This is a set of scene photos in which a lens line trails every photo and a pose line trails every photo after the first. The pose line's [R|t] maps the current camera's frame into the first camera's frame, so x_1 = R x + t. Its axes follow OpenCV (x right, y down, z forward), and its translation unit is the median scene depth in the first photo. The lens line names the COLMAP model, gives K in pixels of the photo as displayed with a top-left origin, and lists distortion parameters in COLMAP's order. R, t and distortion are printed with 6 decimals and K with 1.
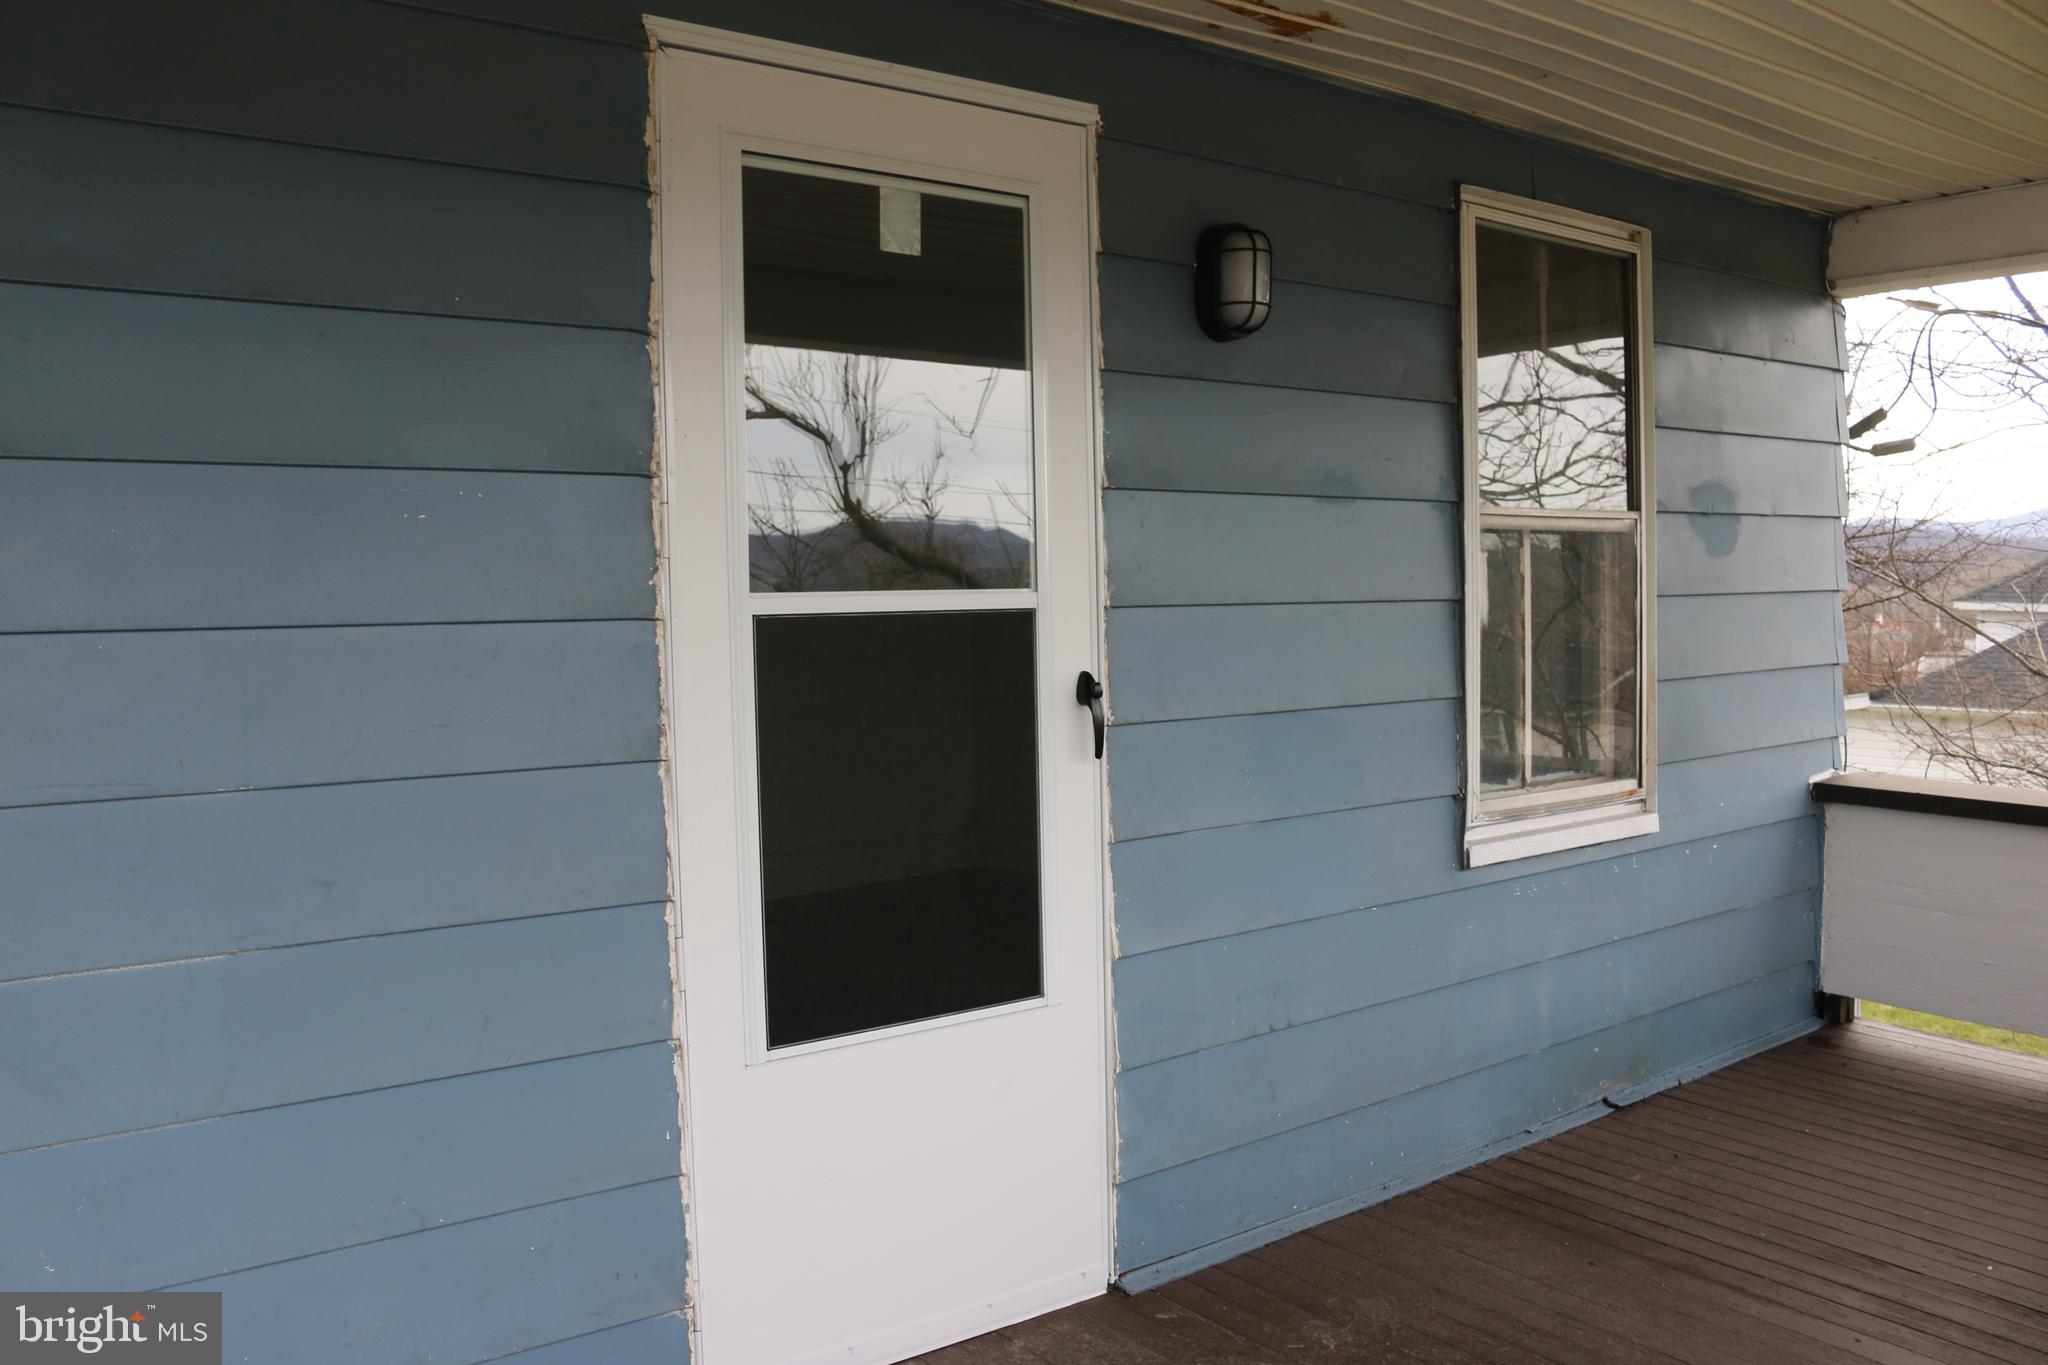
lens RADIAL K [[1678.1, 0, 1017.6], [0, 1678.1, 683.1], [0, 0, 1]] dist [-0.160033, 0.125905]
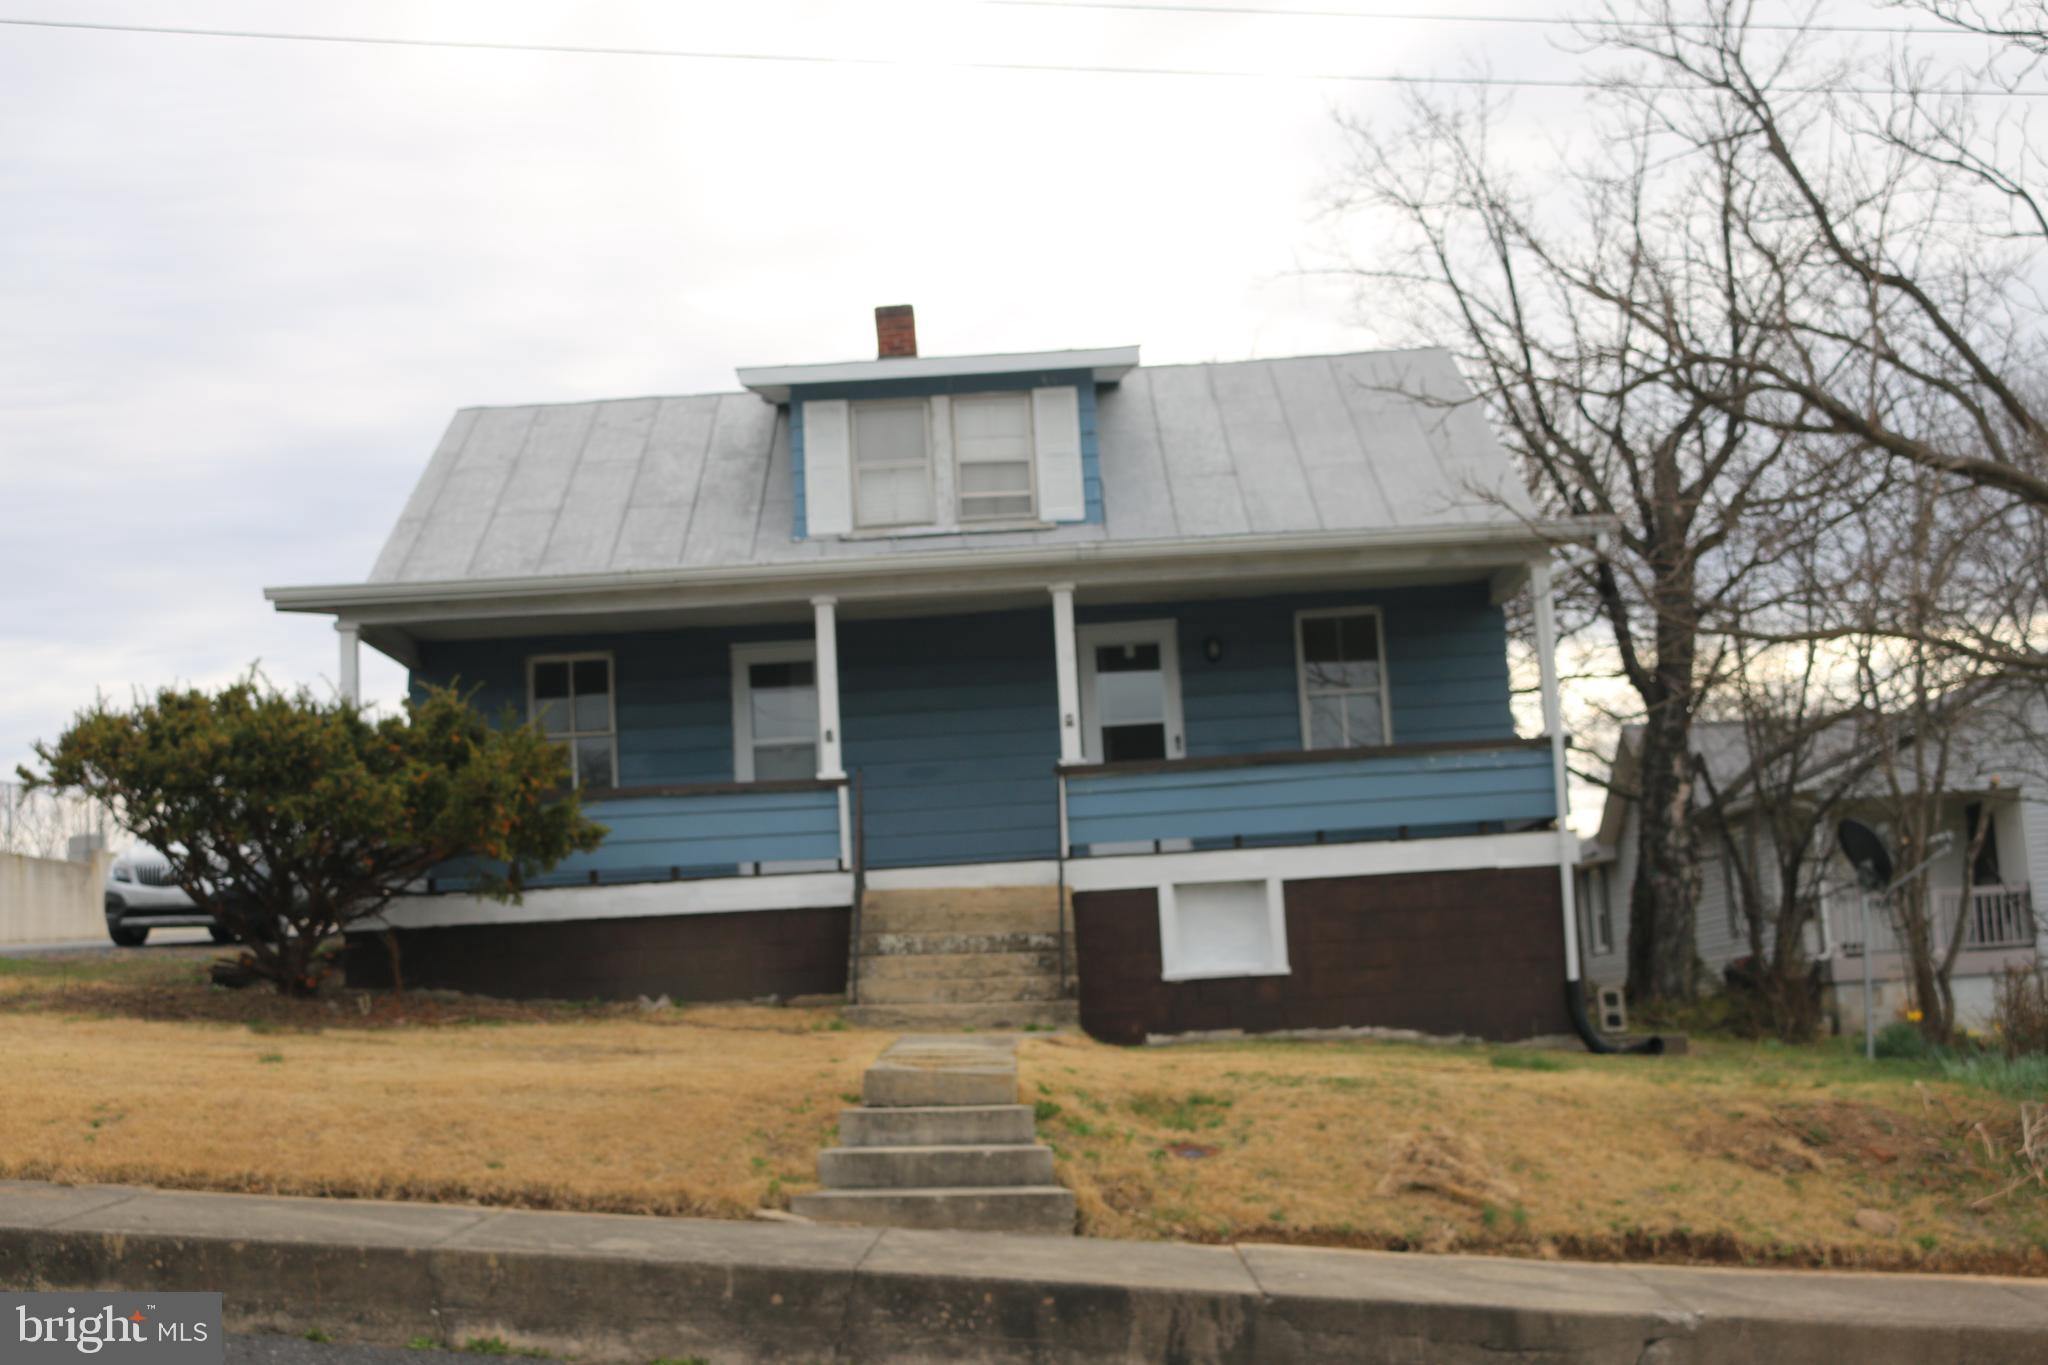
lens RADIAL K [[2545.8, 0, 1024.0], [0, 2545.8, 682.5], [0, 0, 1]] dist [-0.082184, 0.081661]
pose [[0.779017, -0.118790, -0.615648, 4.242374], [0.011585, 0.984448, -0.175292, 1.131556], [0.626896, 0.129422, 0.768278, -4.965115]]
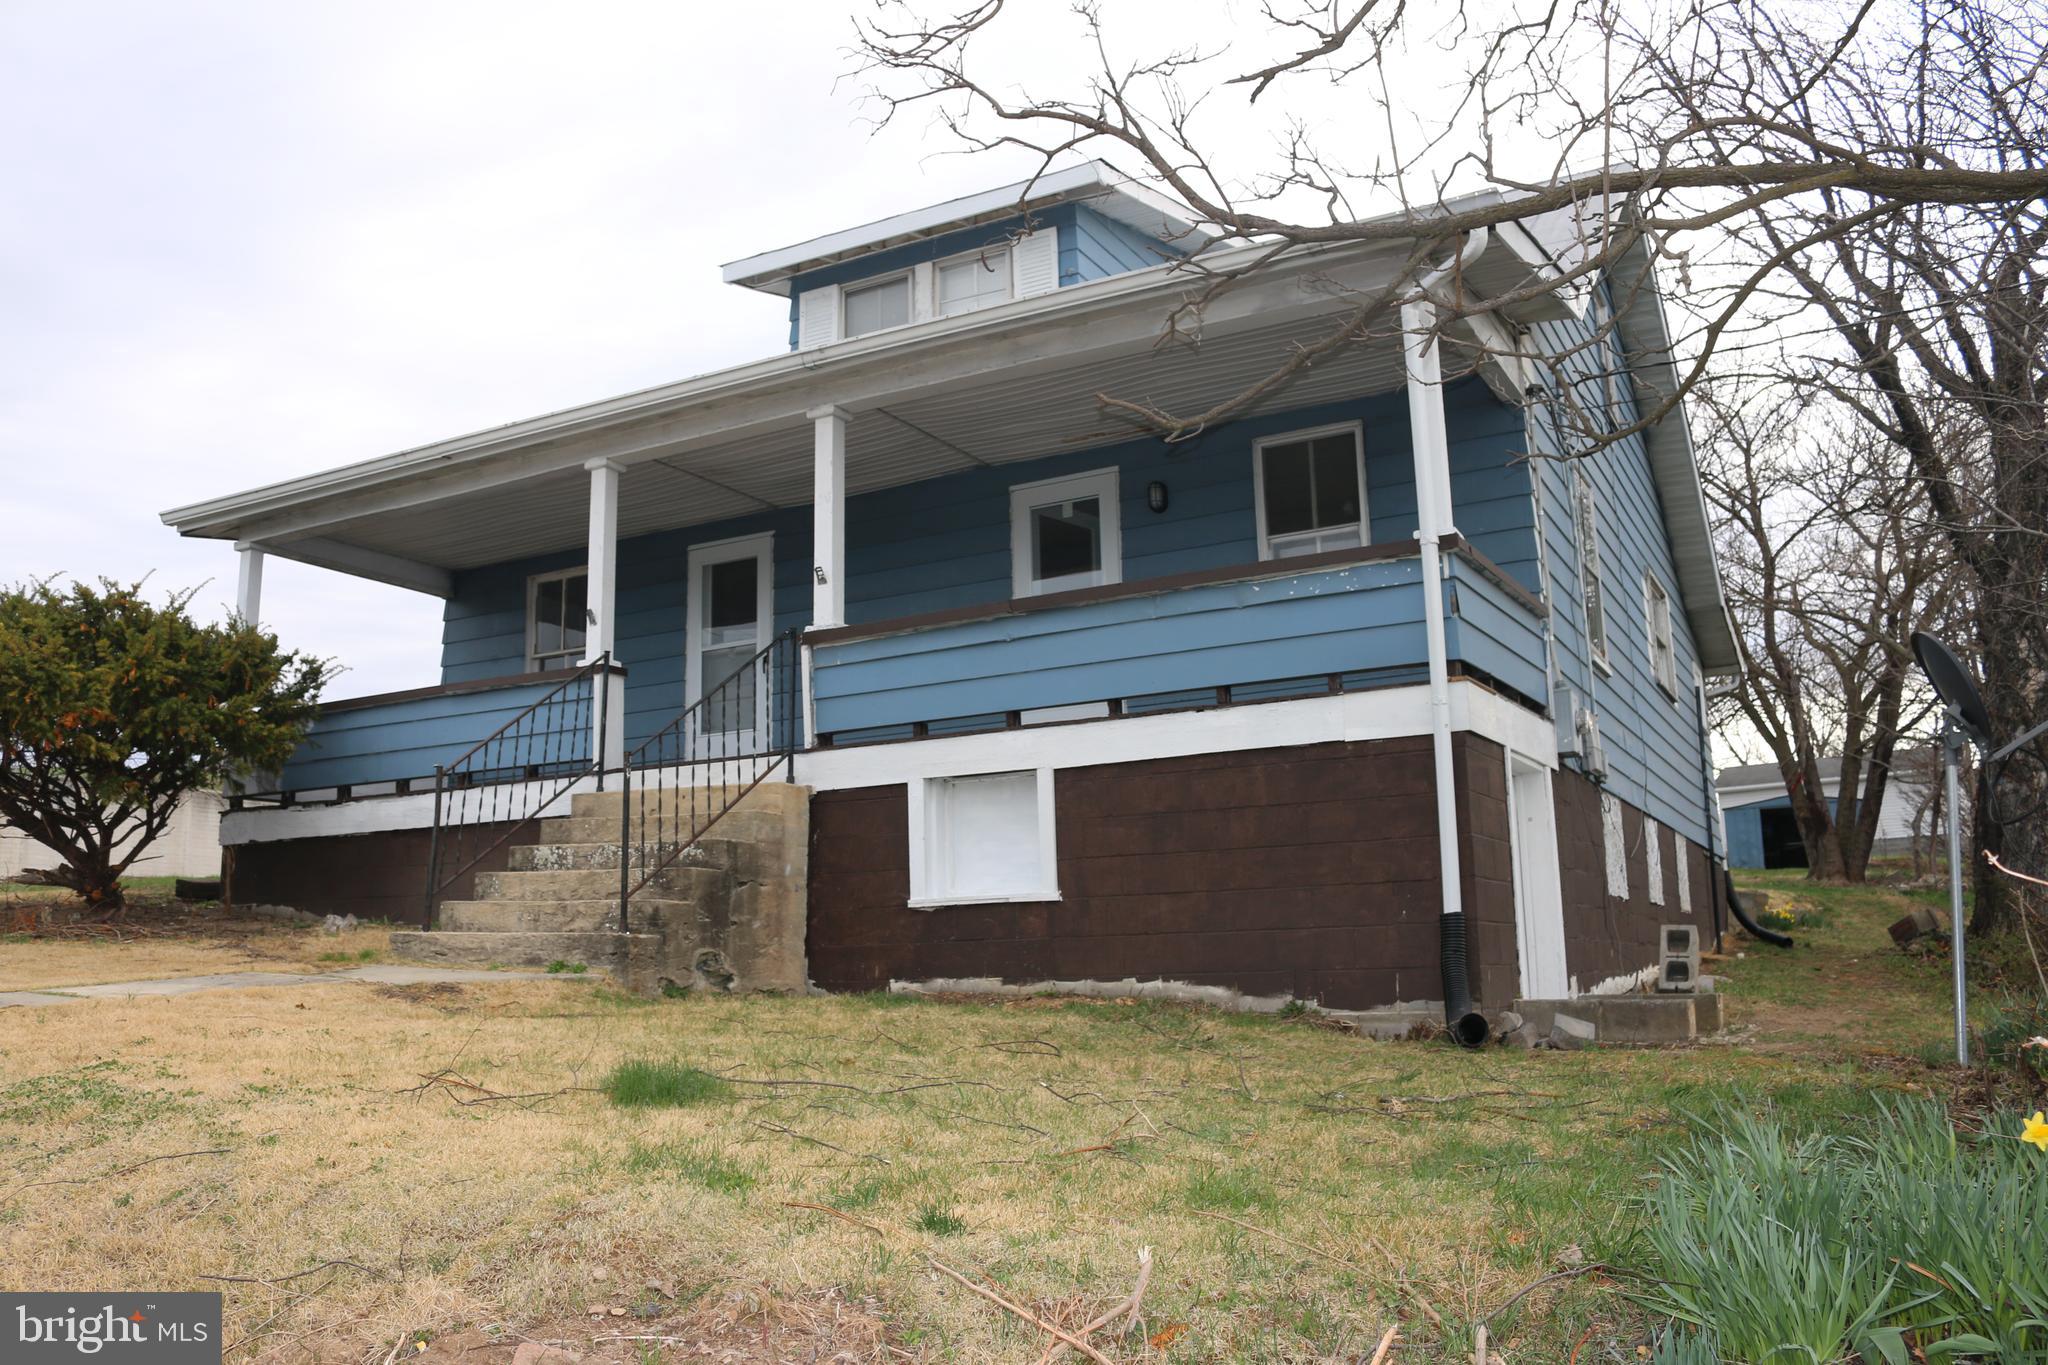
lens RADIAL K [[1678.1, 0, 1017.6], [0, 1678.1, 683.1], [0, 0, 1]] dist [-0.160033, 0.125905]
pose [[0.398720, -0.161316, -0.902773, 3.459459], [-0.027383, 0.981874, -0.187544, 0.917120], [0.916664, 0.099498, 0.387075, -0.727828]]
